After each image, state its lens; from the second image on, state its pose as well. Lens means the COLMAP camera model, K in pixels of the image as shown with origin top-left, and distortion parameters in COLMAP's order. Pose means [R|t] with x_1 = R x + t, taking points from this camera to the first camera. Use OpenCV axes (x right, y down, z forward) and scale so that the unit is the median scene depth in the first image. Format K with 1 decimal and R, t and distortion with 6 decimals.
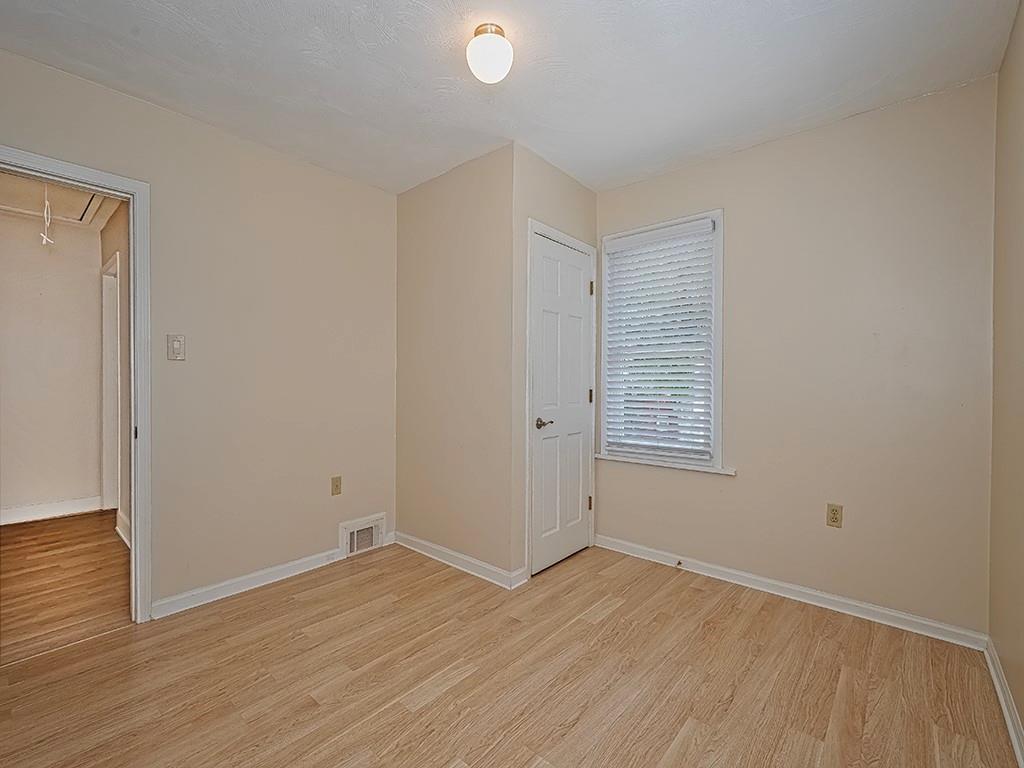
lens RADIAL K [[446.6, 0, 513.7], [0, 446.6, 379.6], [0, 0, 1]] dist [0.002064, 0.000066]
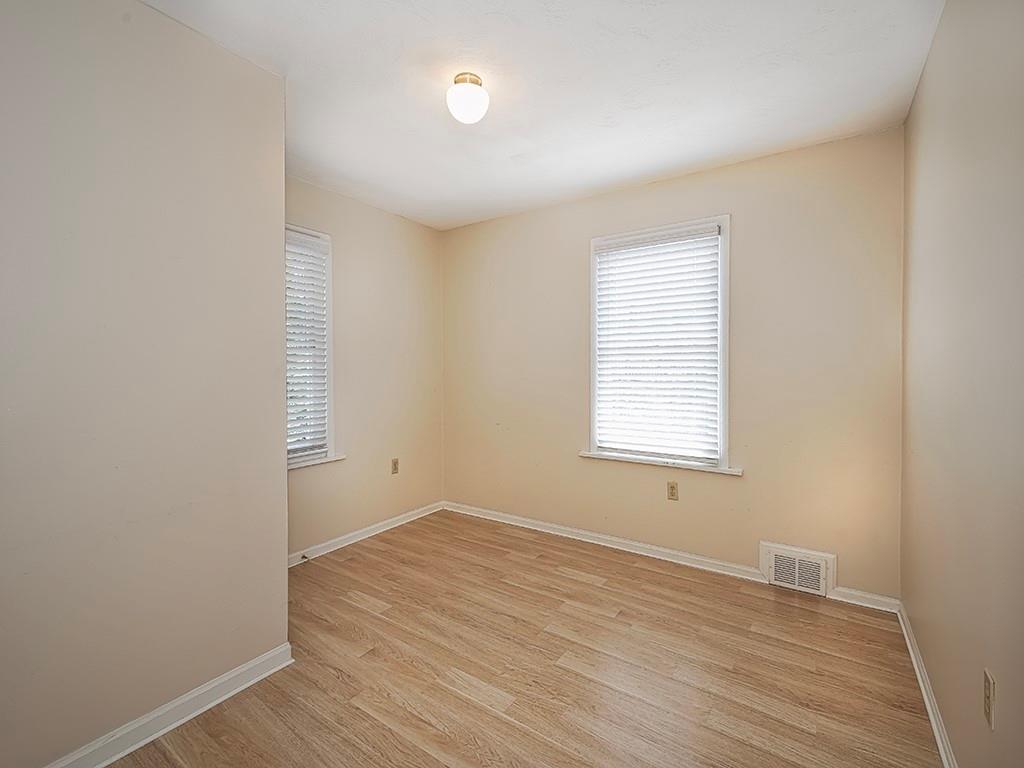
lens RADIAL K [[446.6, 0, 513.7], [0, 446.6, 379.6], [0, 0, 1]] dist [0.002064, 0.000066]
pose [[-0.107188, -0.027793, 0.993850, -1.066030], [0.000412, 0.999608, 0.027999, -0.051269], [-0.994239, 0.003410, -0.107134, 0.929623]]
